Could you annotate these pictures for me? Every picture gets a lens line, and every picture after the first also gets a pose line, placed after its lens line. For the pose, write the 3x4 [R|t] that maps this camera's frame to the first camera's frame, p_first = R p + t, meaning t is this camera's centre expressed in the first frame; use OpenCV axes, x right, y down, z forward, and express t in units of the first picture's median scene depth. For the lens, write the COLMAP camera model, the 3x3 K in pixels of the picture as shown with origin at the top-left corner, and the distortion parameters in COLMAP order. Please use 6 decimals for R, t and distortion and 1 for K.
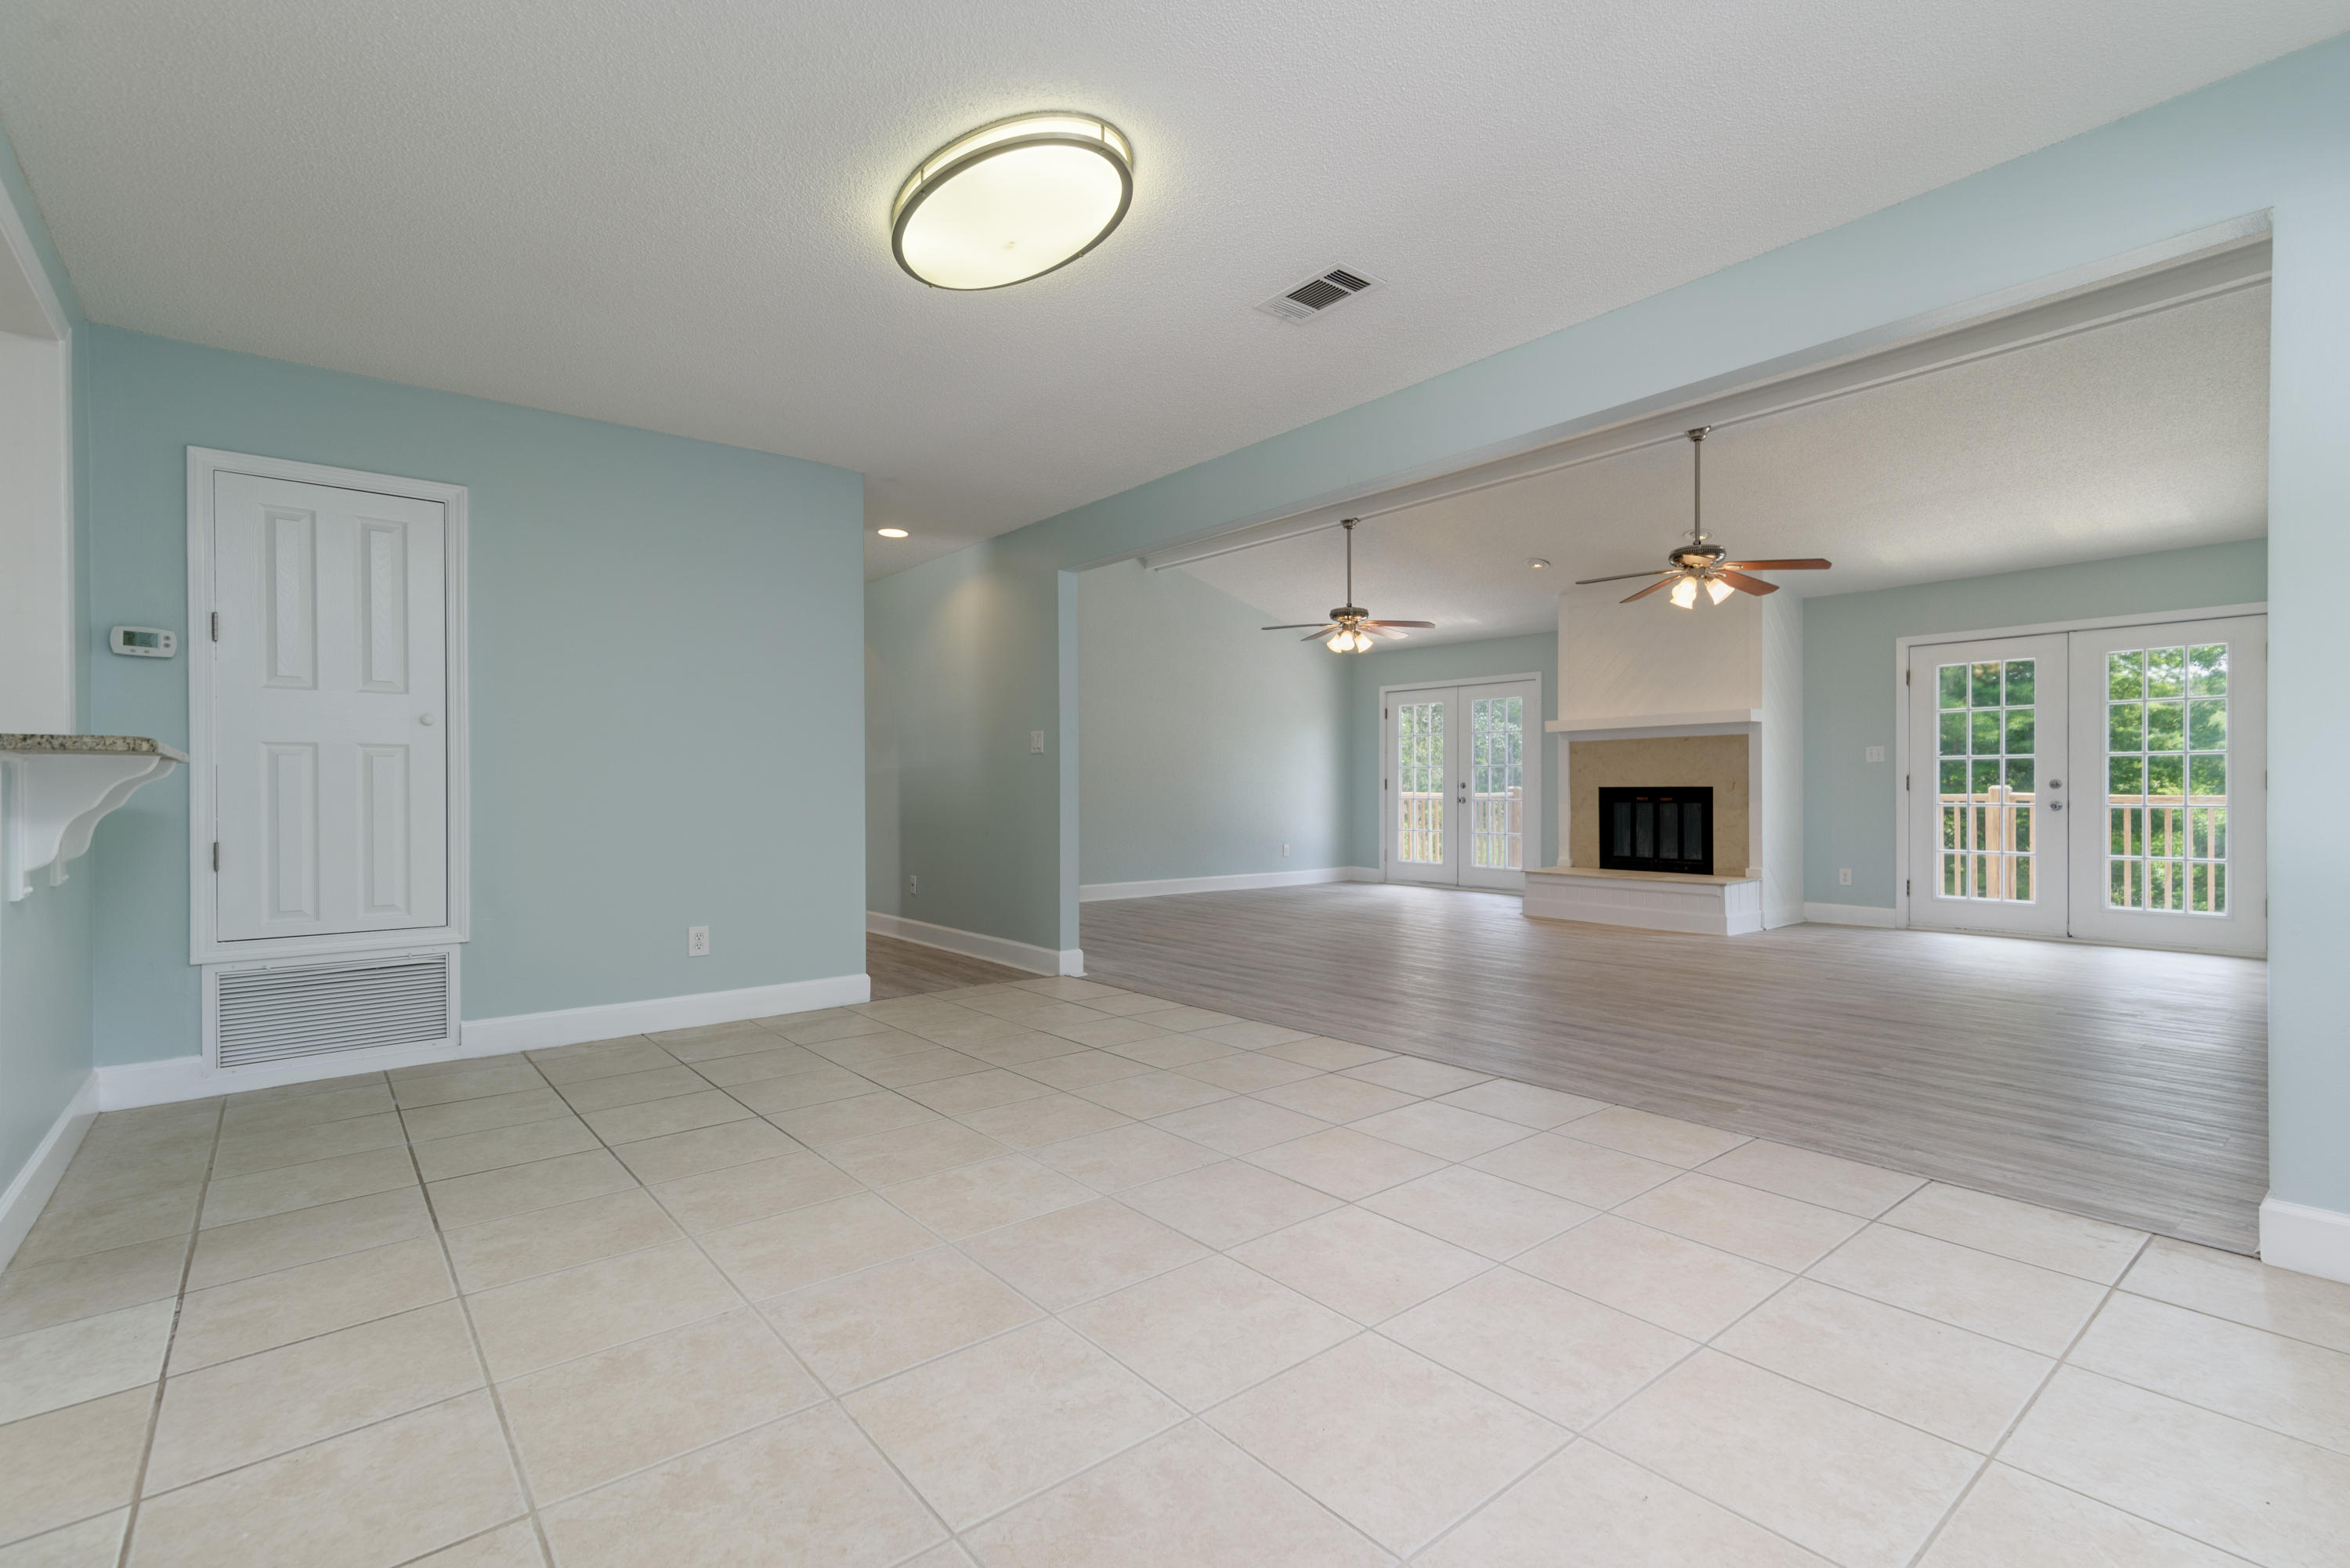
lens RADIAL K [[1064.3, 0, 1196.0], [0, 1064.3, 795.9], [0, 0, 1]] dist [0.012892, -0.000482]
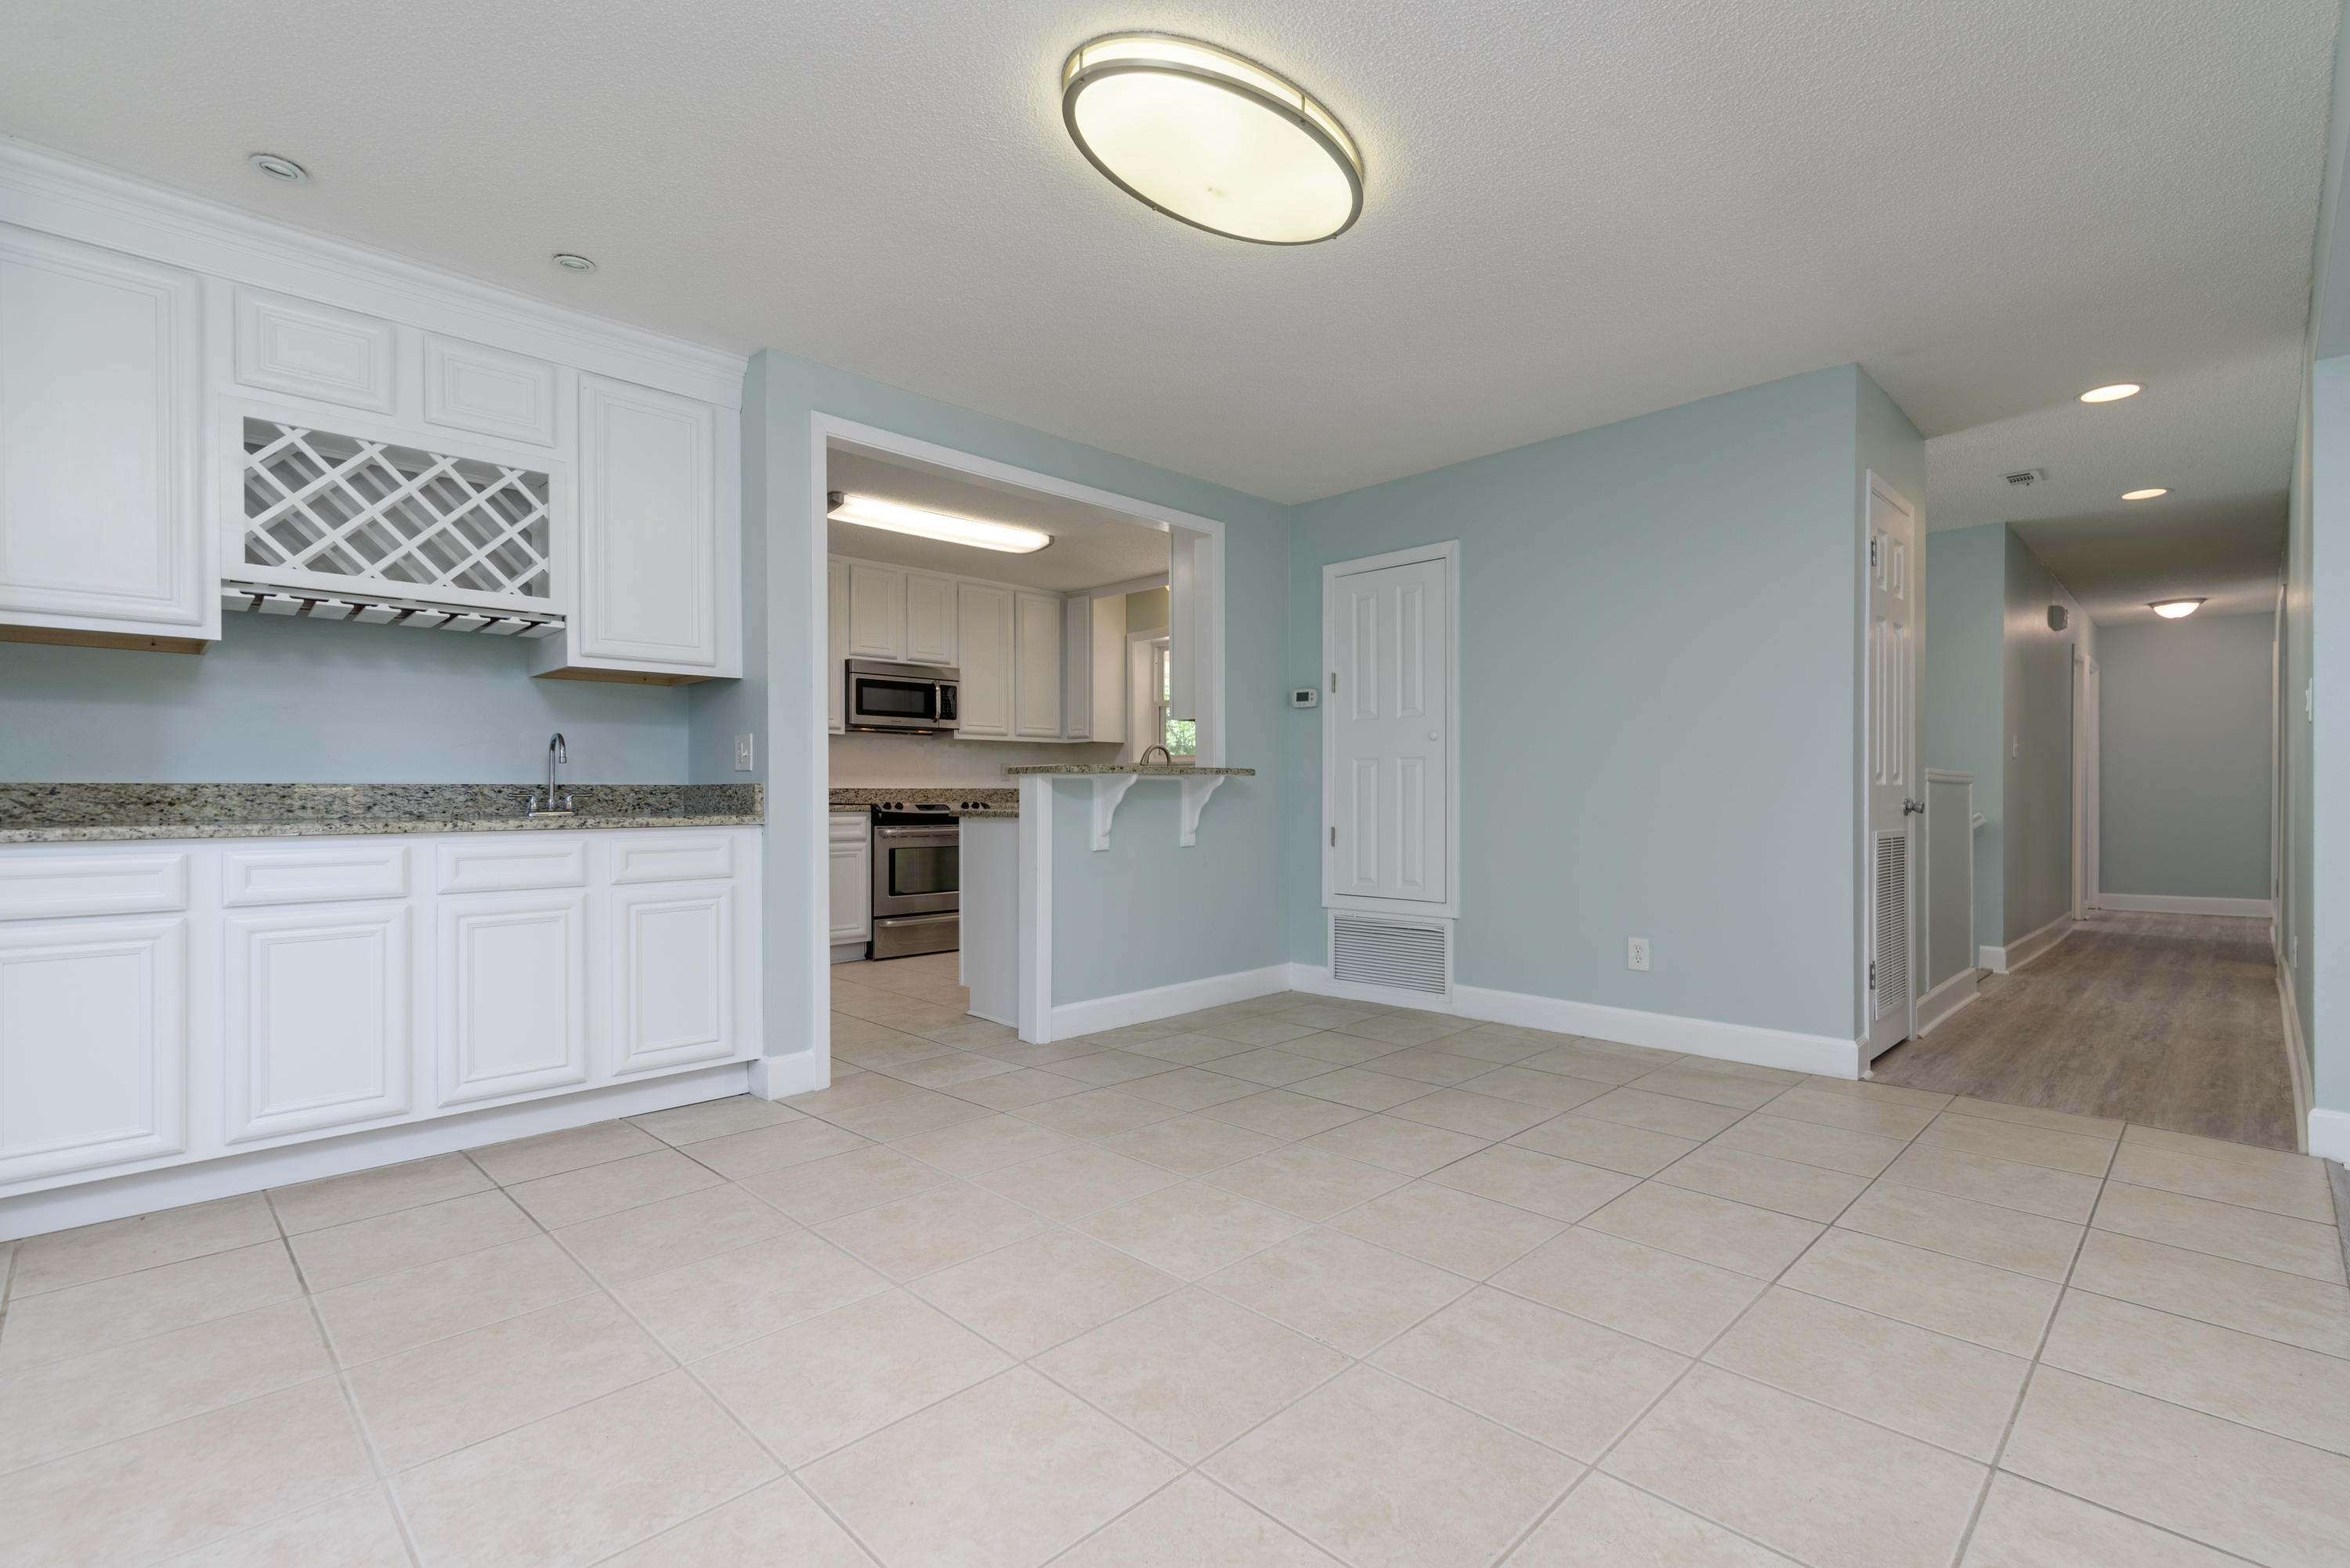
lens RADIAL K [[1064.3, 0, 1196.0], [0, 1064.3, 795.9], [0, 0, 1]] dist [0.012892, -0.000482]
pose [[0.093565, 0.005558, -0.995598, 0.270909], [-0.003436, 0.999980, 0.005259, -0.003693], [0.995607, 0.002929, 0.093583, 0.336827]]
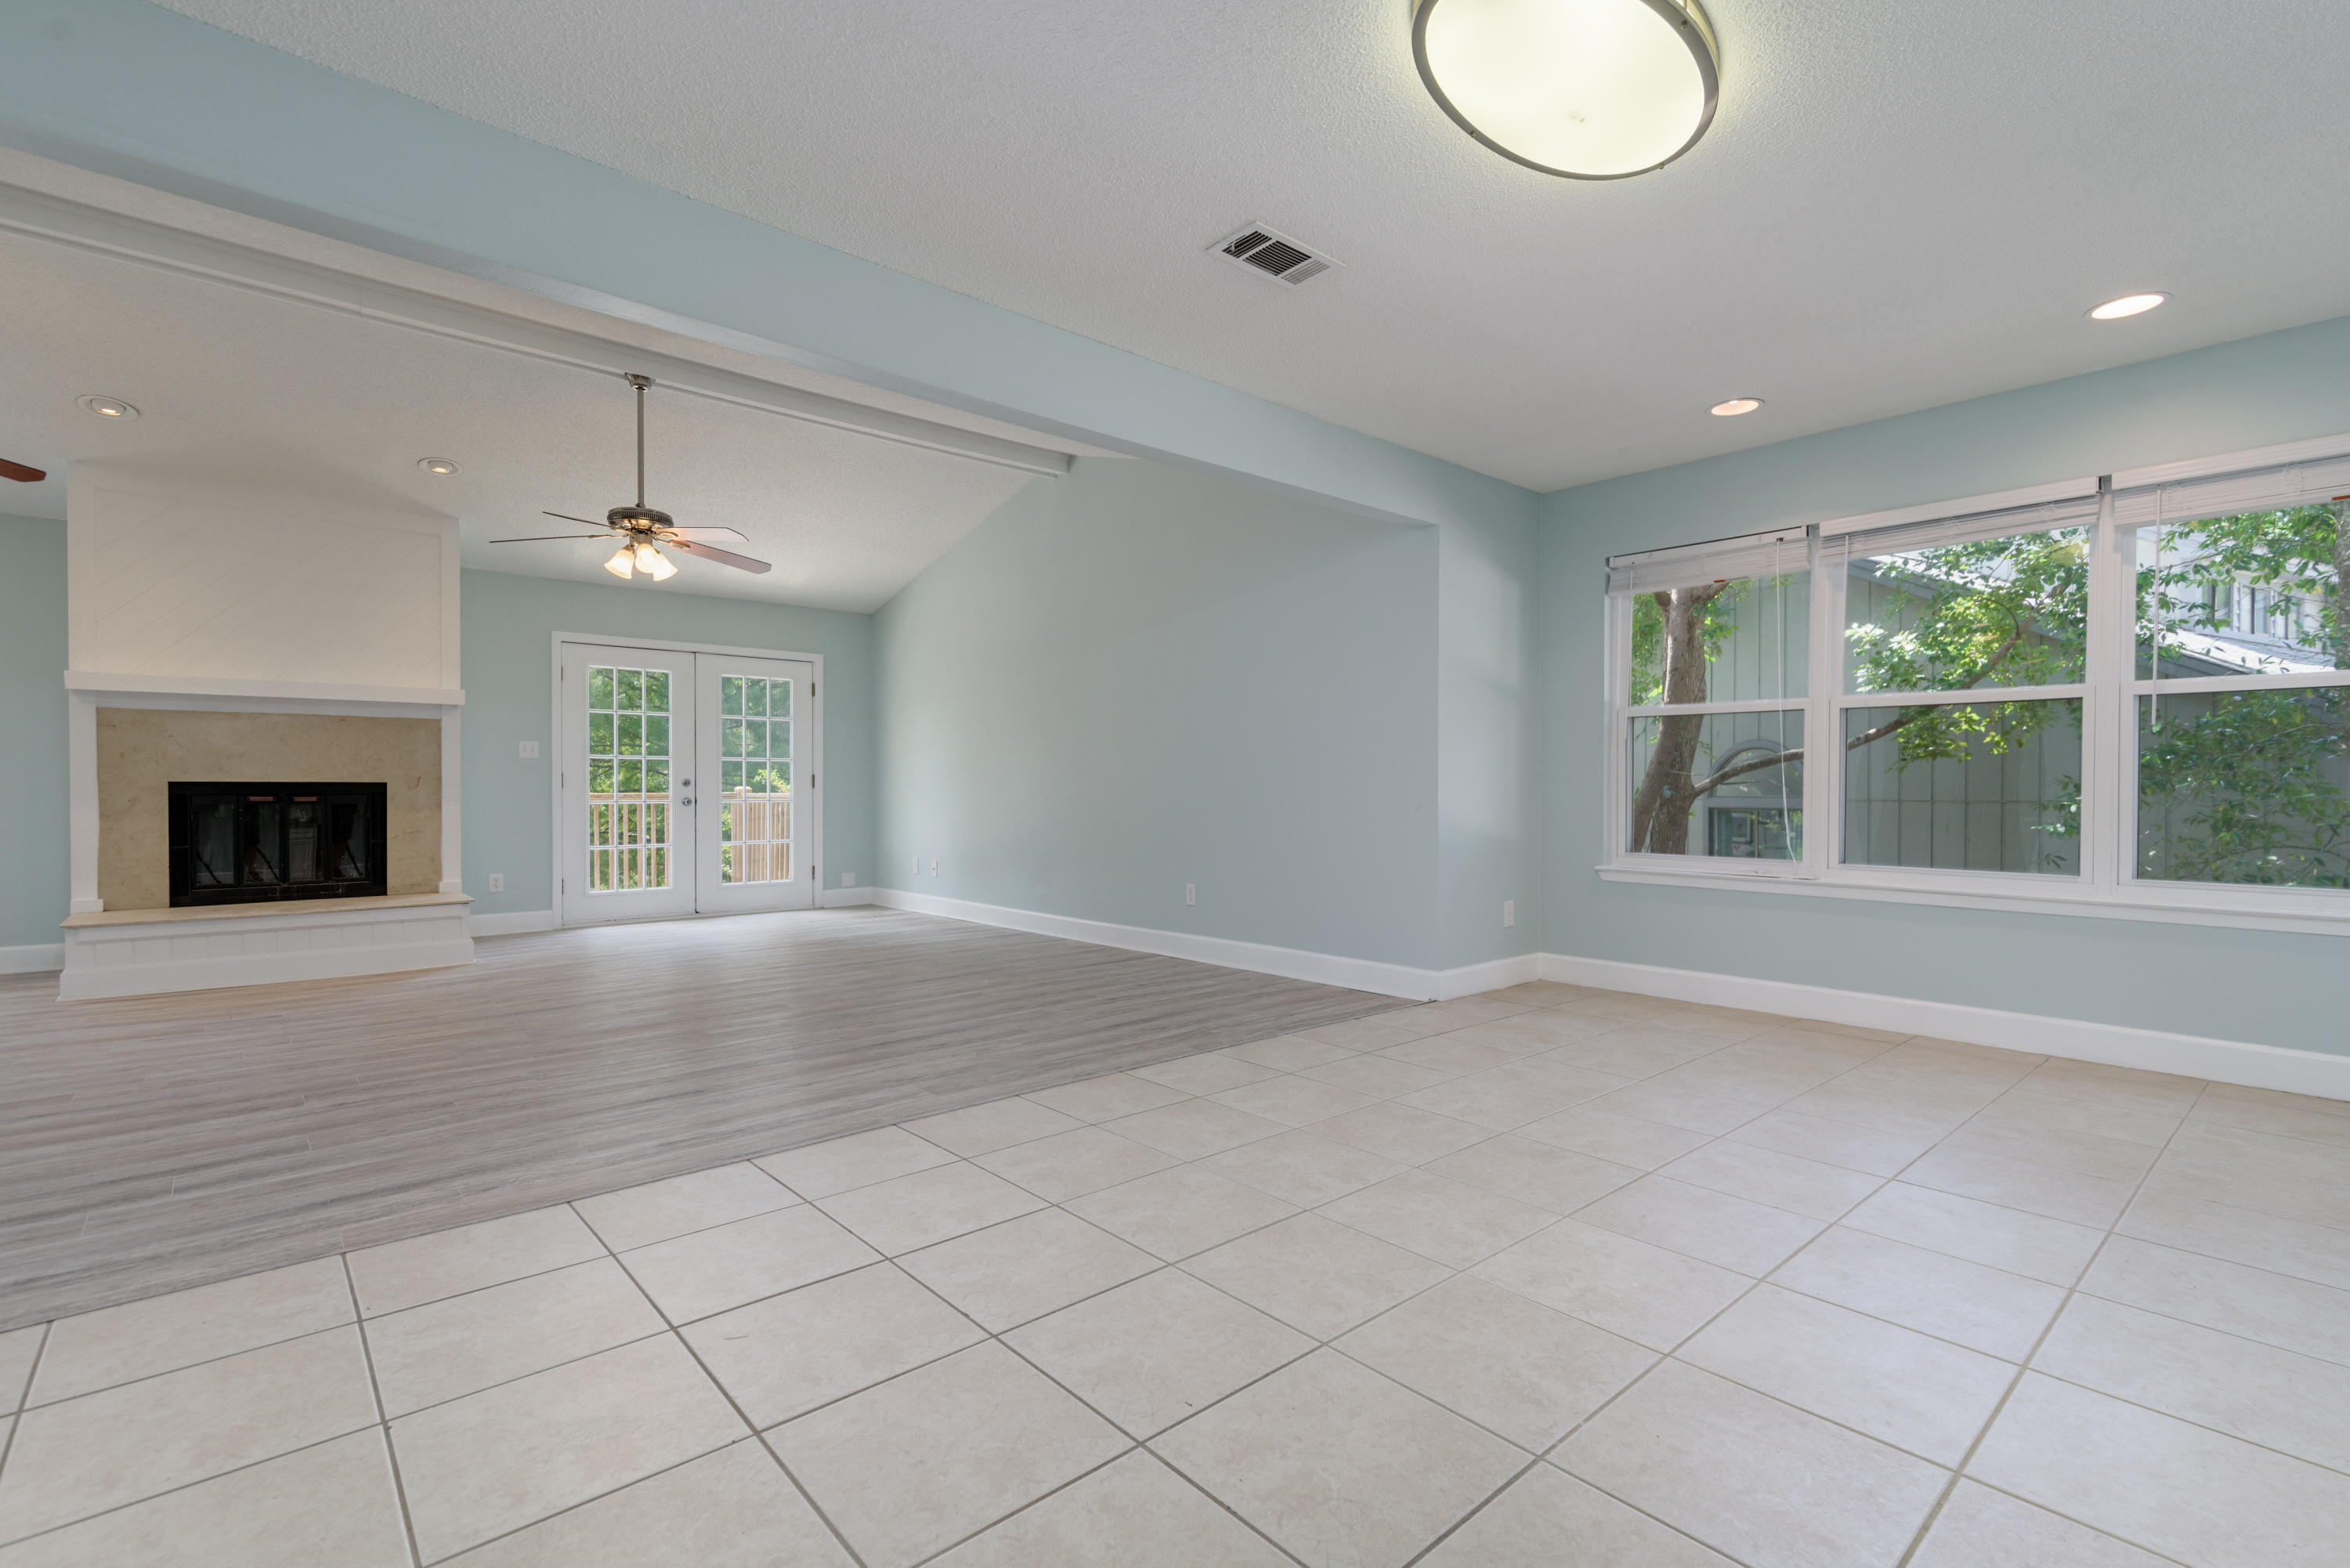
lens RADIAL K [[1064.3, 0, 1196.0], [0, 1064.3, 795.9], [0, 0, 1]] dist [0.012892, -0.000482]
pose [[-0.033198, -0.005840, 0.999432, -0.368496], [0.004710, 0.999971, 0.006000, -0.000965], [-0.999438, 0.004906, -0.033169, 0.493944]]
